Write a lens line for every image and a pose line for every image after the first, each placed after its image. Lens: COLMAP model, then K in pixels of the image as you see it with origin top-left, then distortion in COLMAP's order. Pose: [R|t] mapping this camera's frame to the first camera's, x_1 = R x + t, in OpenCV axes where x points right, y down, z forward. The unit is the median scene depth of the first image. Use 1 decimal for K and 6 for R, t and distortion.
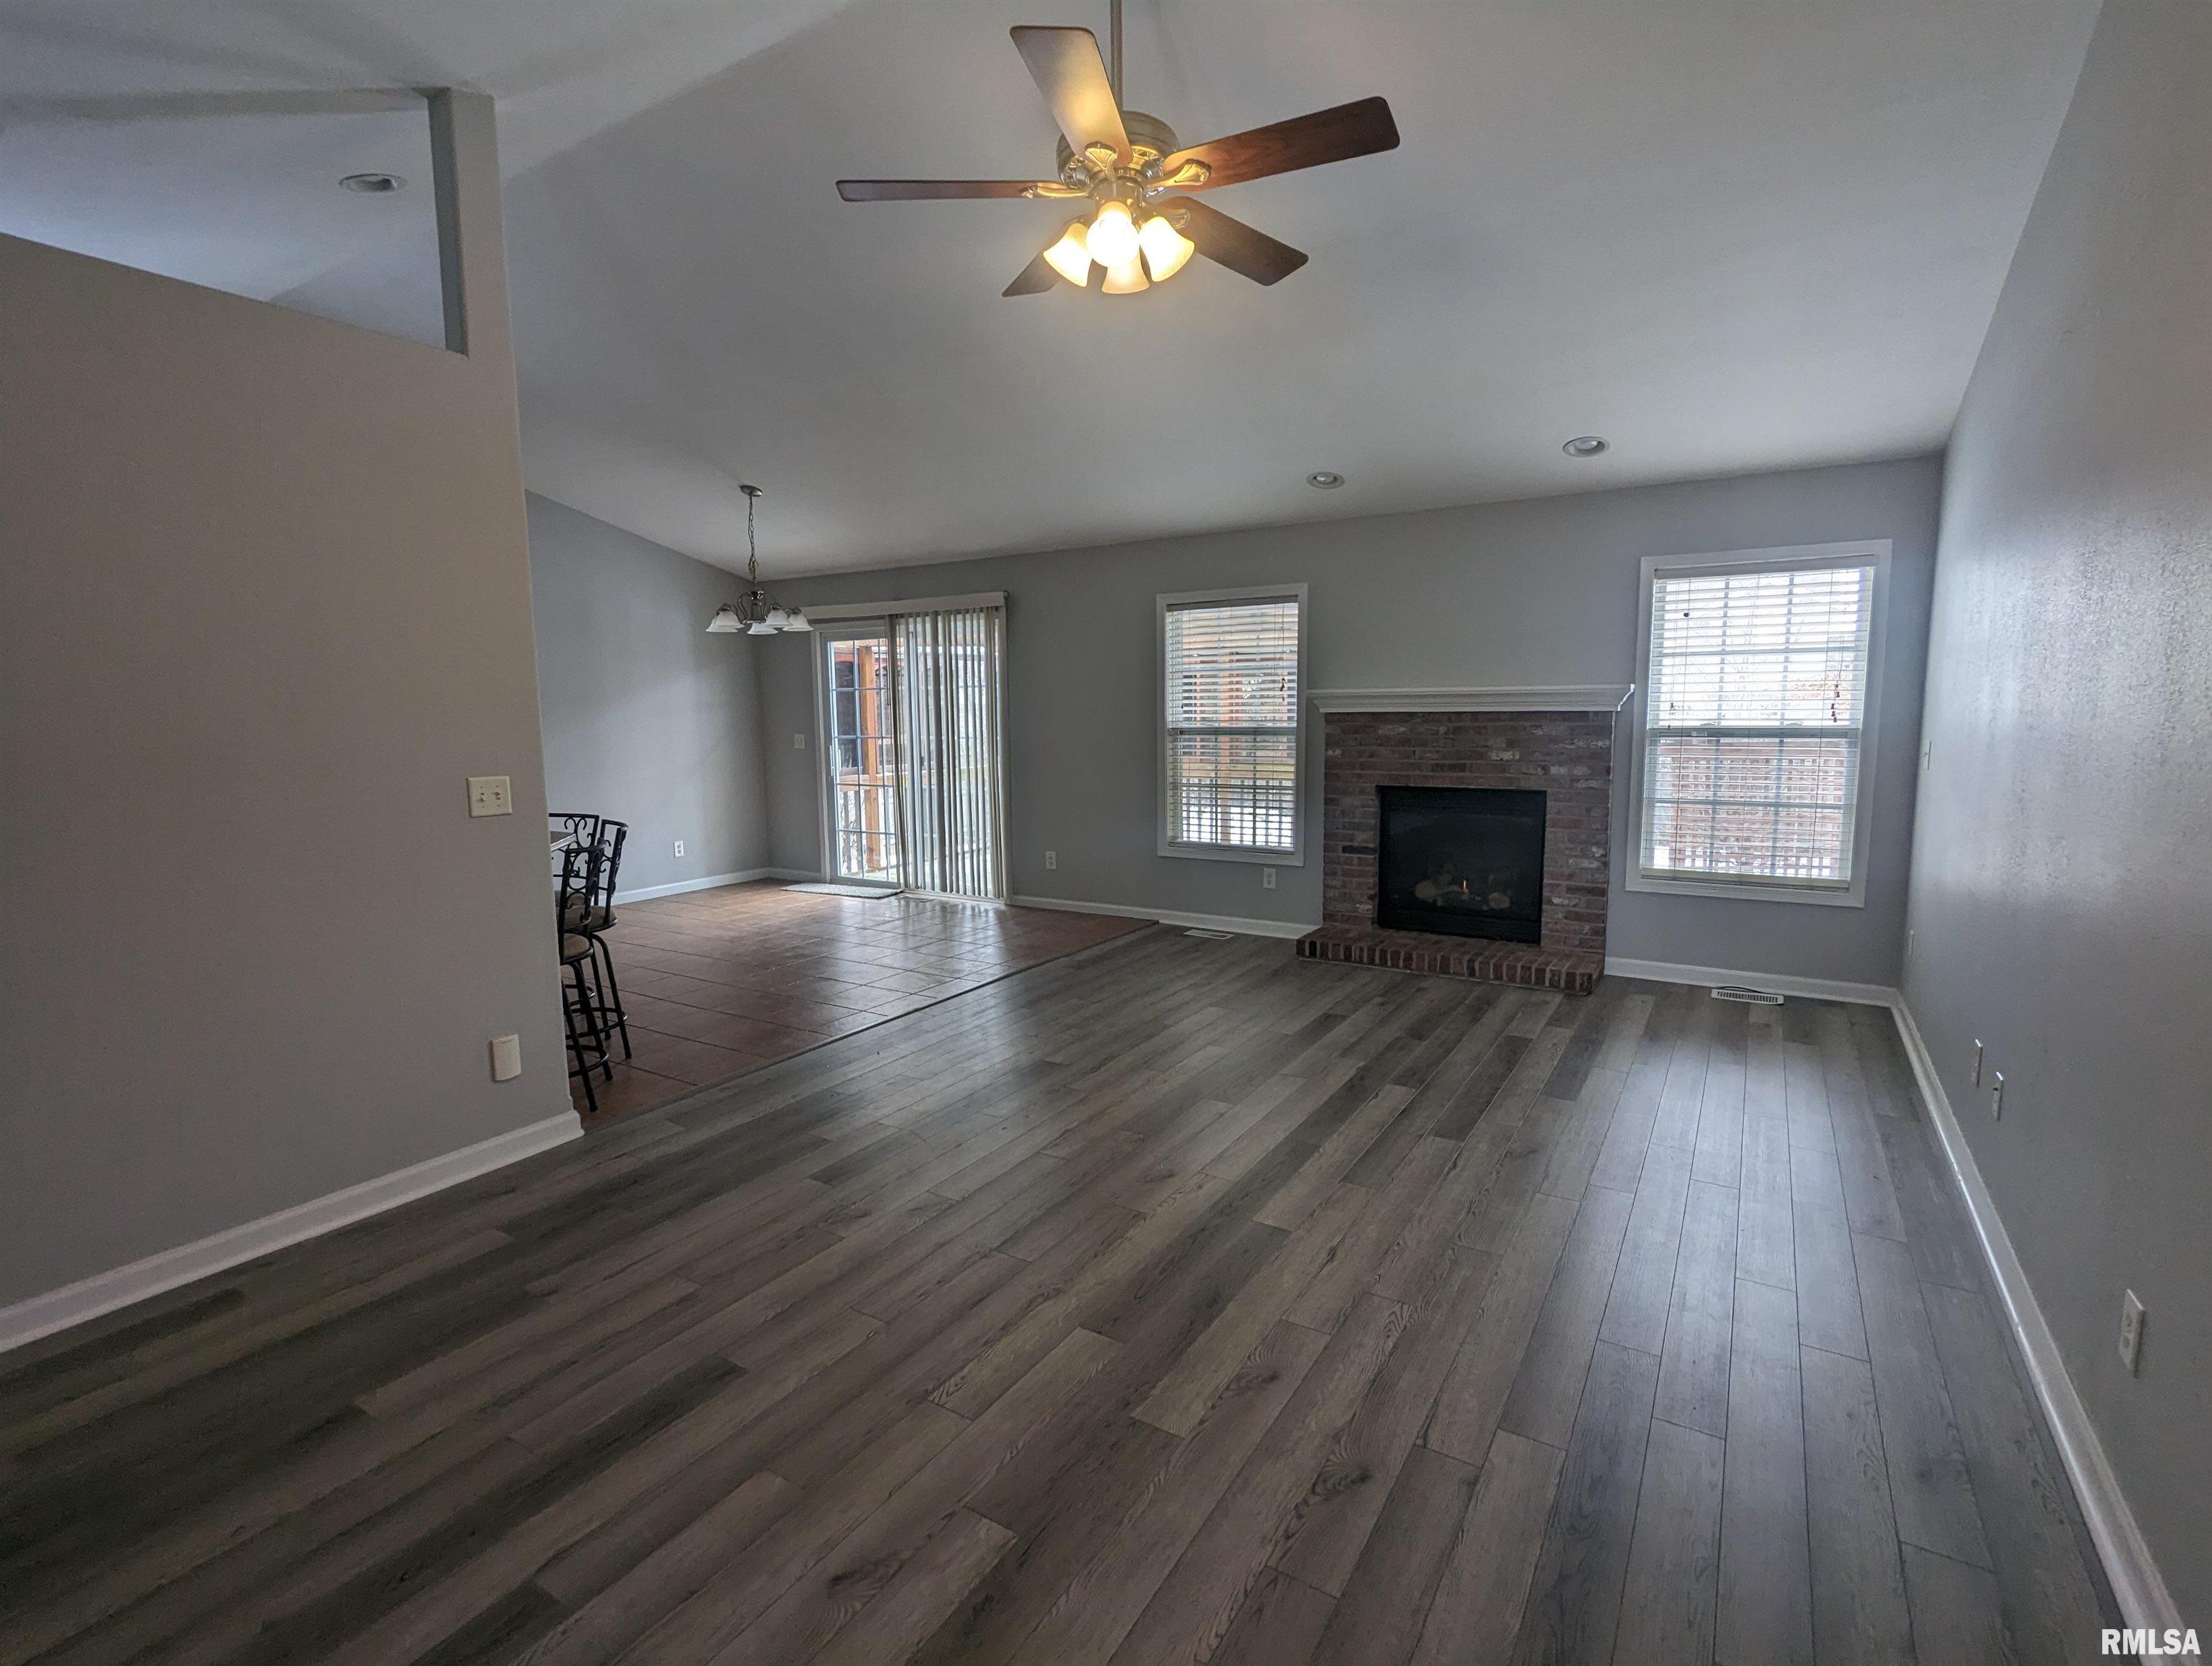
lens RADIAL K [[1047.0, 0, 1105.0], [0, 1047.0, 838.3], [0, 0, 1]] dist [-0.005904, 0.001743]
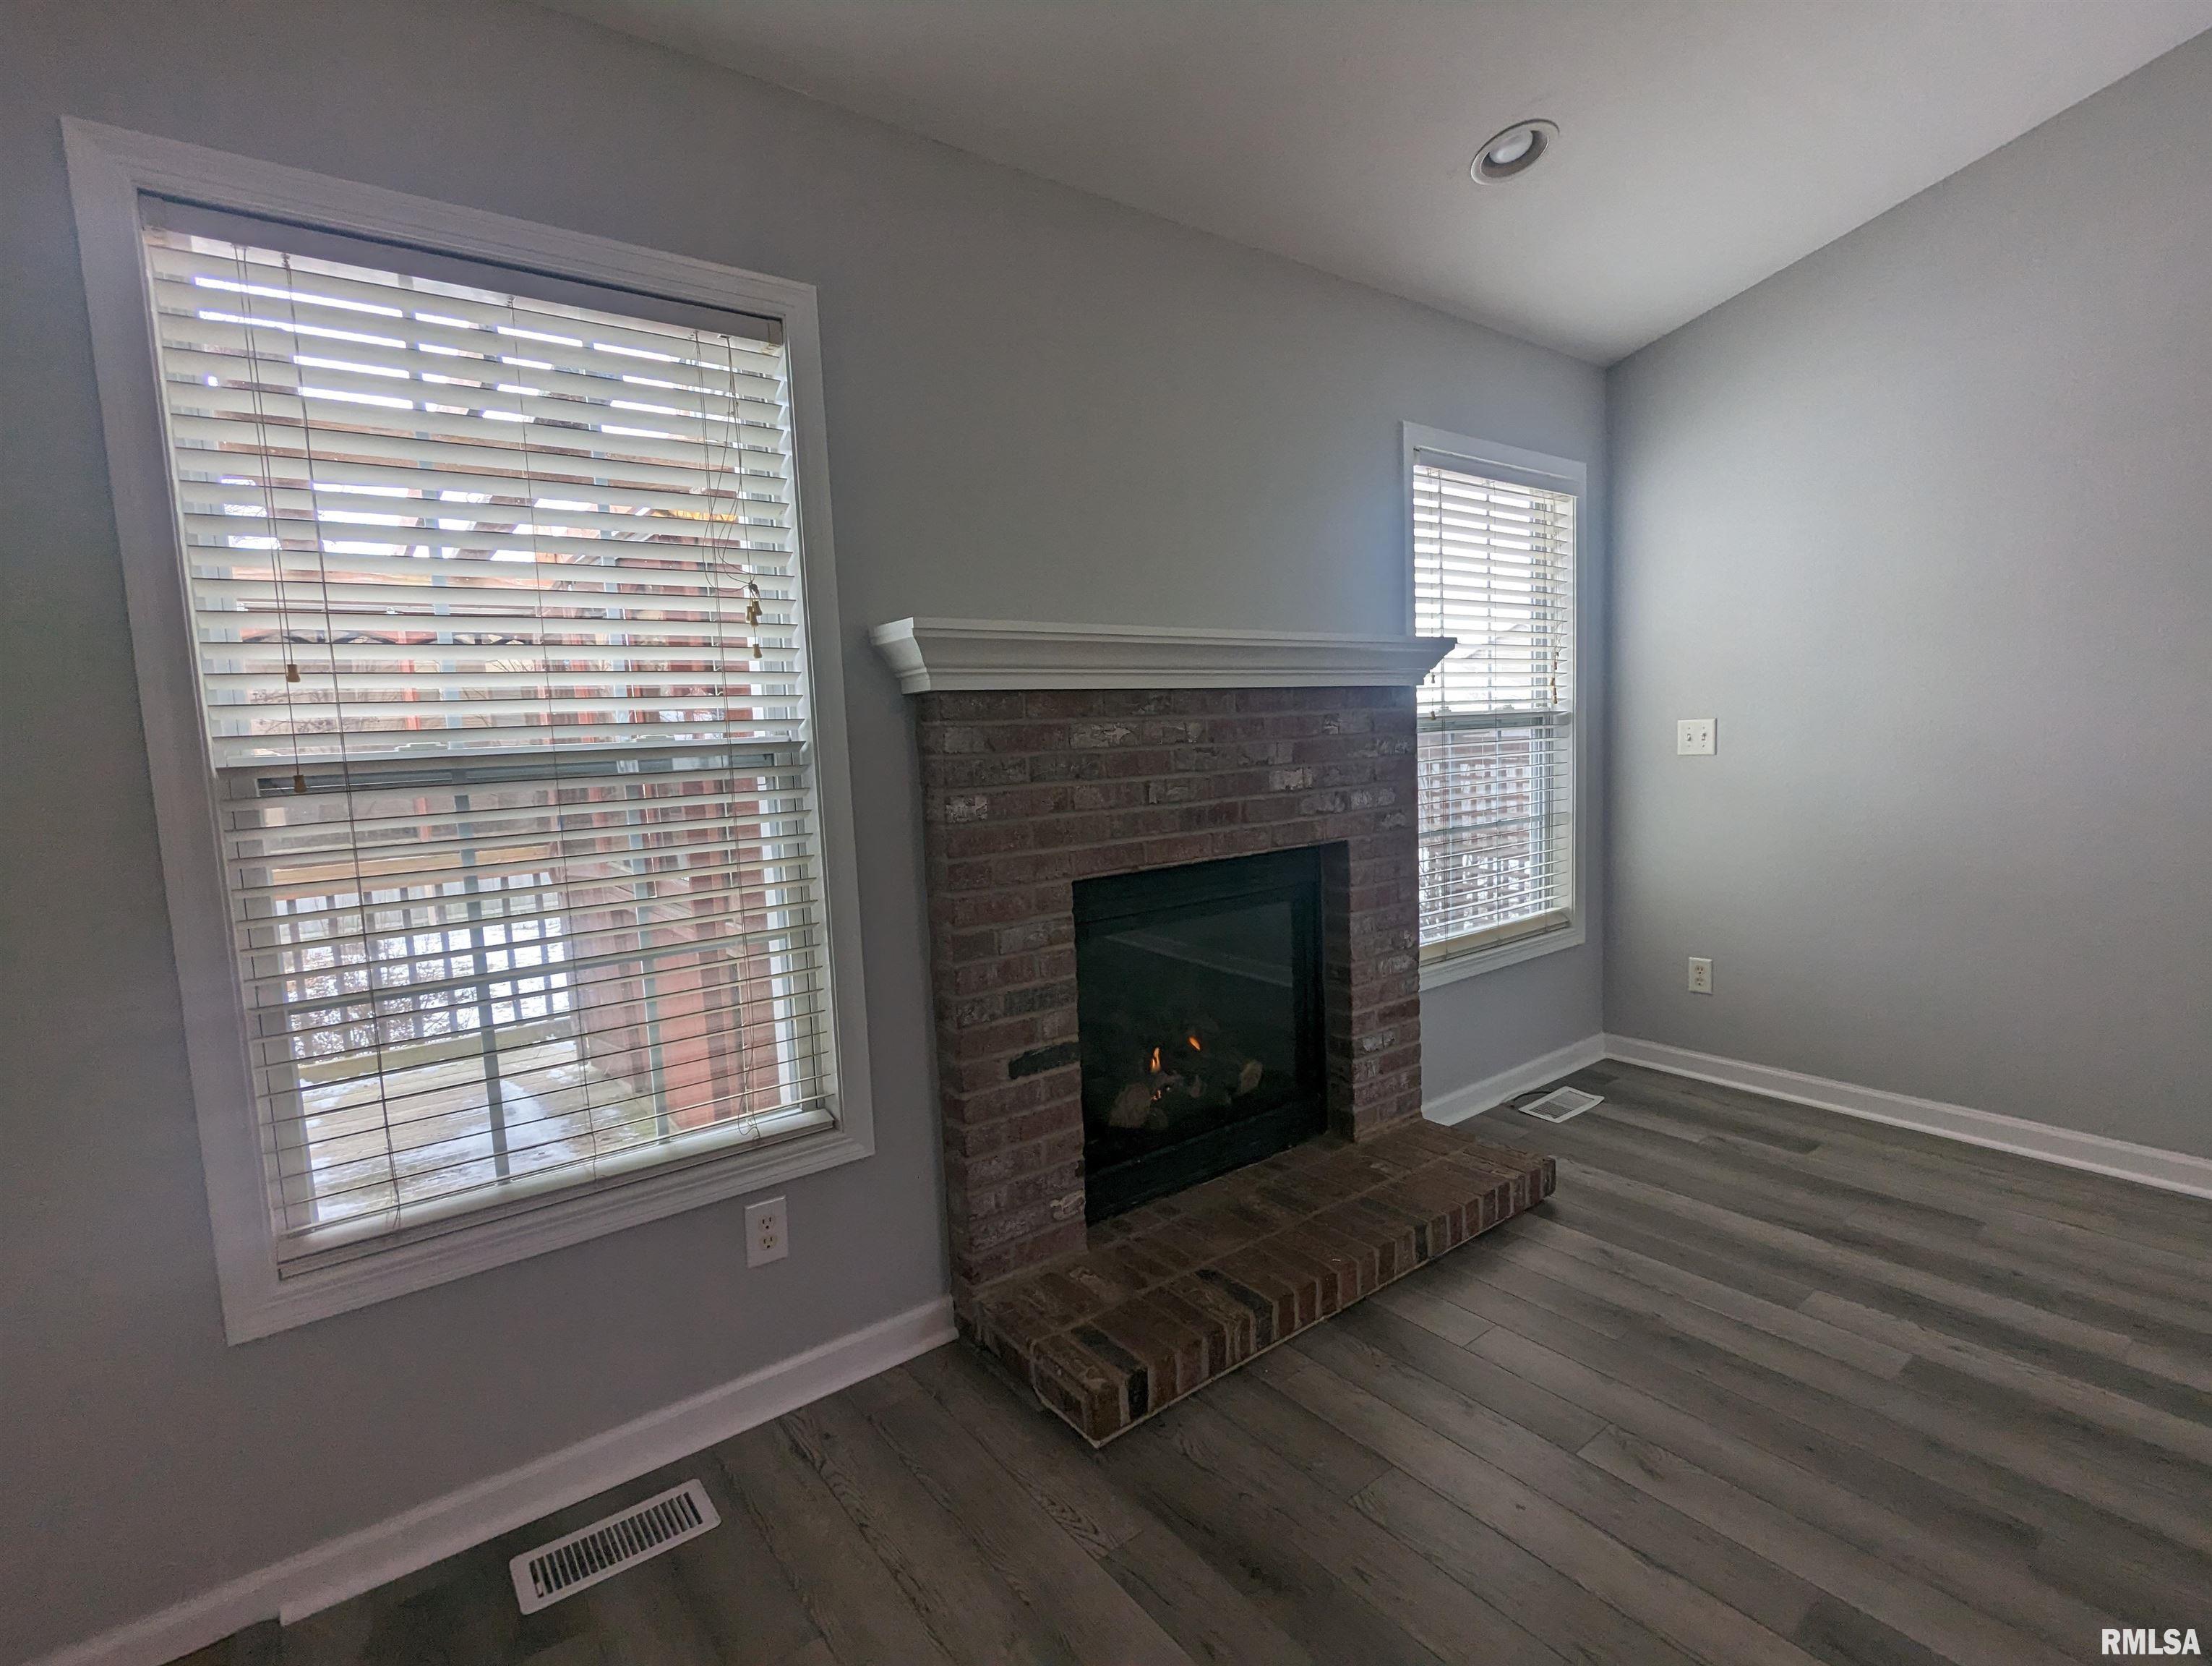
lens RADIAL K [[1047.0, 0, 1105.0], [0, 1047.0, 838.3], [0, 0, 1]] dist [-0.005904, 0.001743]
pose [[0.352111, -0.100831, 0.930511, -0.098592], [0.151605, 0.987196, 0.049605, -0.090533], [-0.923598, 0.123604, 0.362889, 0.923195]]
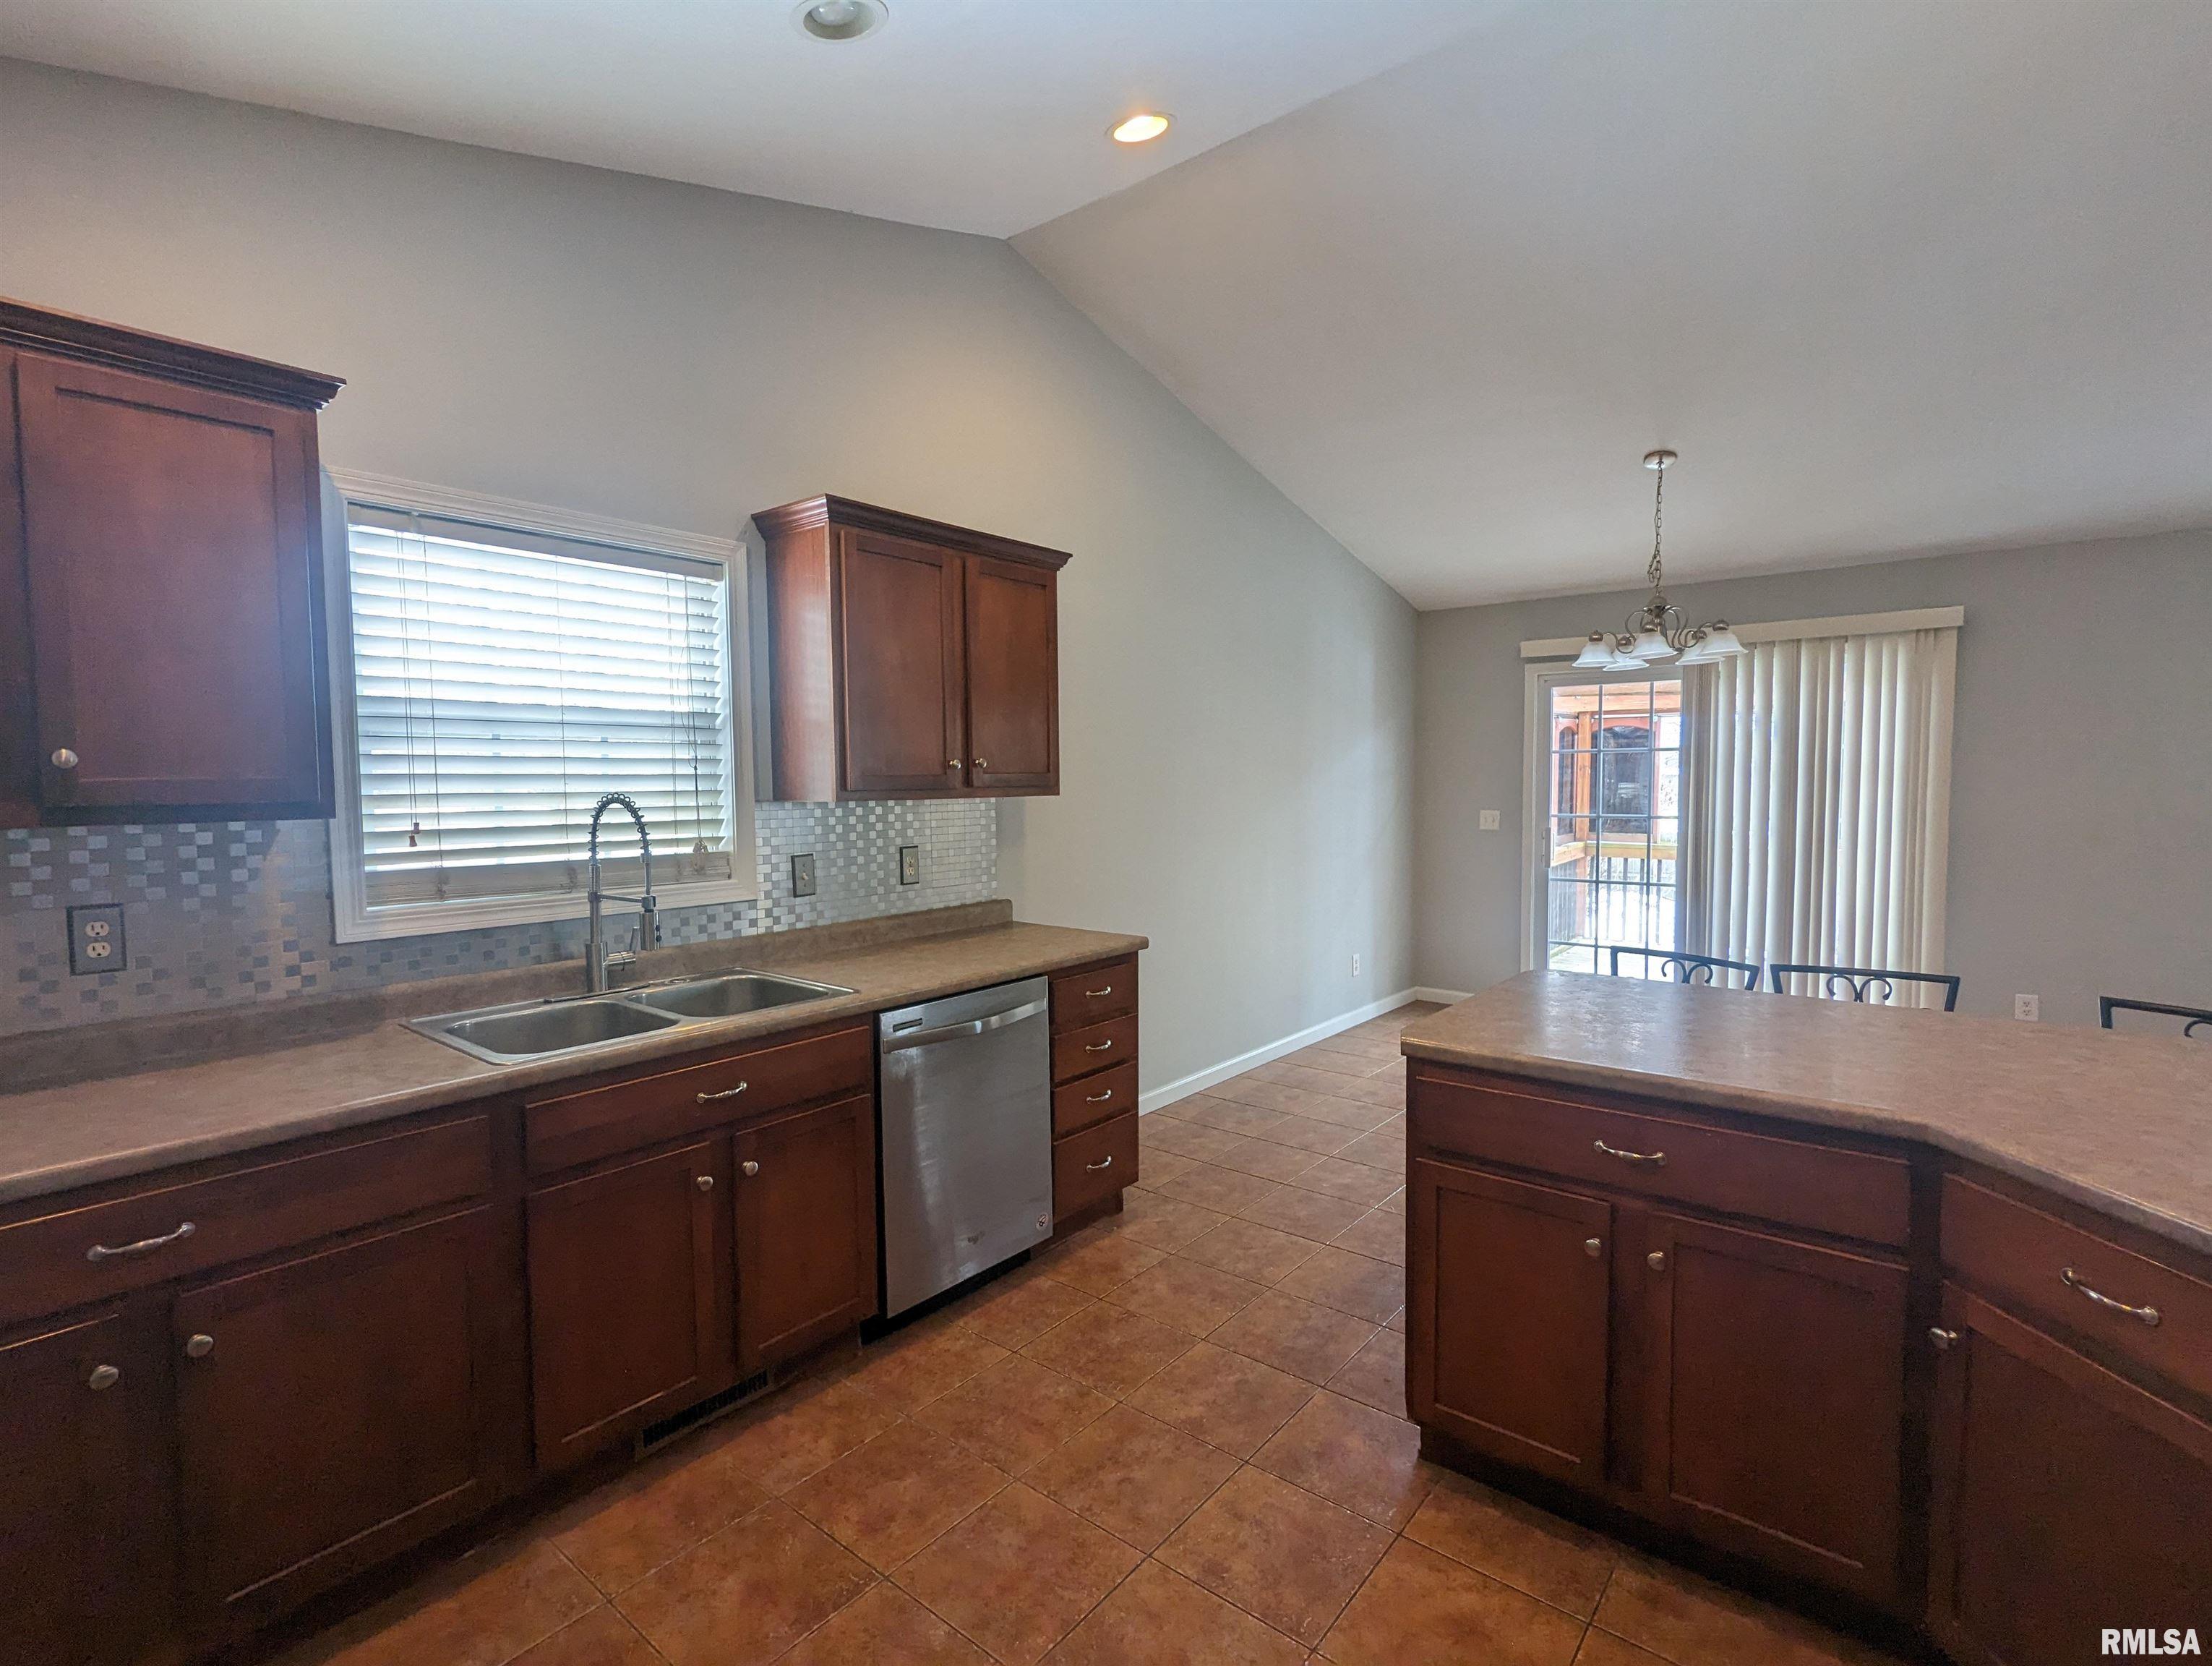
lens RADIAL K [[1047.0, 0, 1105.0], [0, 1047.0, 838.3], [0, 0, 1]] dist [-0.005904, 0.001743]
pose [[0.992004, 0.012388, -0.125600, -0.733973], [-0.020432, 0.997807, -0.062960, -0.042563], [0.124544, 0.065023, 0.990081, 0.361148]]
